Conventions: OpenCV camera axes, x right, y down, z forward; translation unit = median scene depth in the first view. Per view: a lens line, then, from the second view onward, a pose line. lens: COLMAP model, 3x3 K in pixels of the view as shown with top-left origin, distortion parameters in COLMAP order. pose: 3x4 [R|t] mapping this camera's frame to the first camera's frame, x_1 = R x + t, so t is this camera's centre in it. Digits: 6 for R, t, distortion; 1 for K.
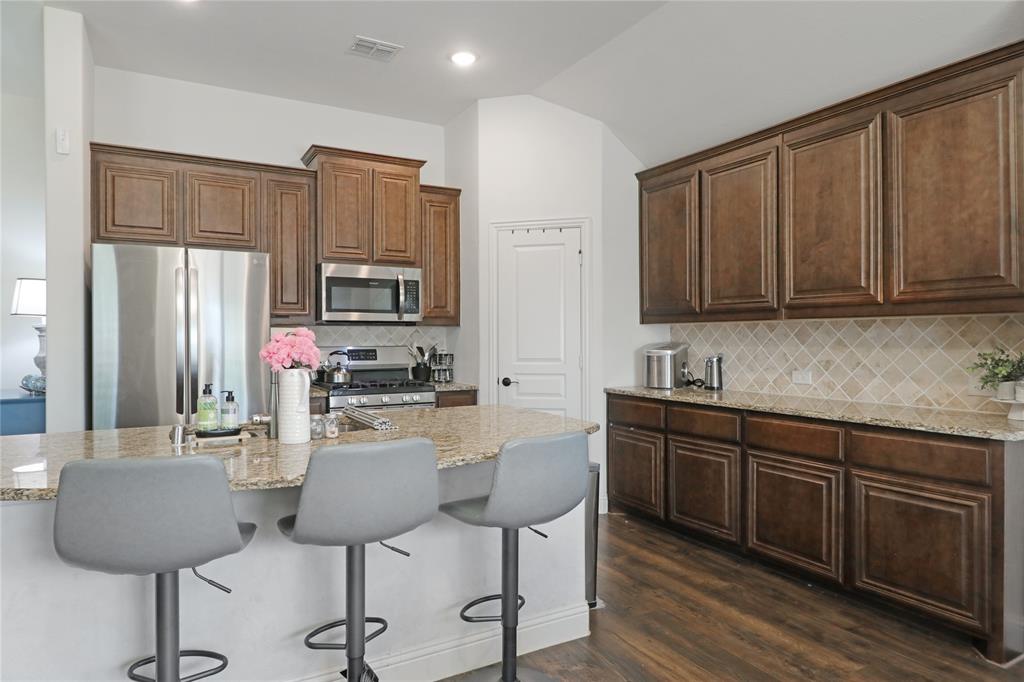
lens RADIAL K [[631.5, 0, 510.4], [0, 631.5, 341.7], [0, 0, 1]] dist [0.008183, -0.007959]
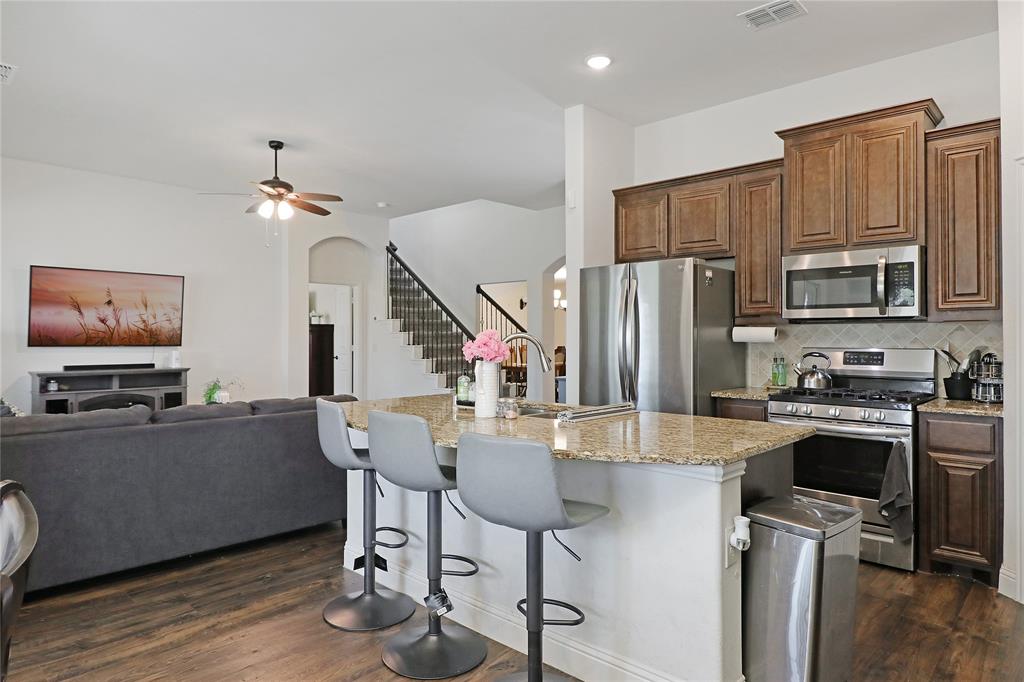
lens RADIAL K [[631.5, 0, 510.9], [0, 631.5, 333.6], [0, 0, 1]] dist [0.008183, -0.007959]
pose [[0.295245, -0.004903, -0.955409, 0.448220], [-0.009816, 0.999918, -0.008164, -0.000487], [0.955371, 0.011789, 0.295173, 0.333347]]
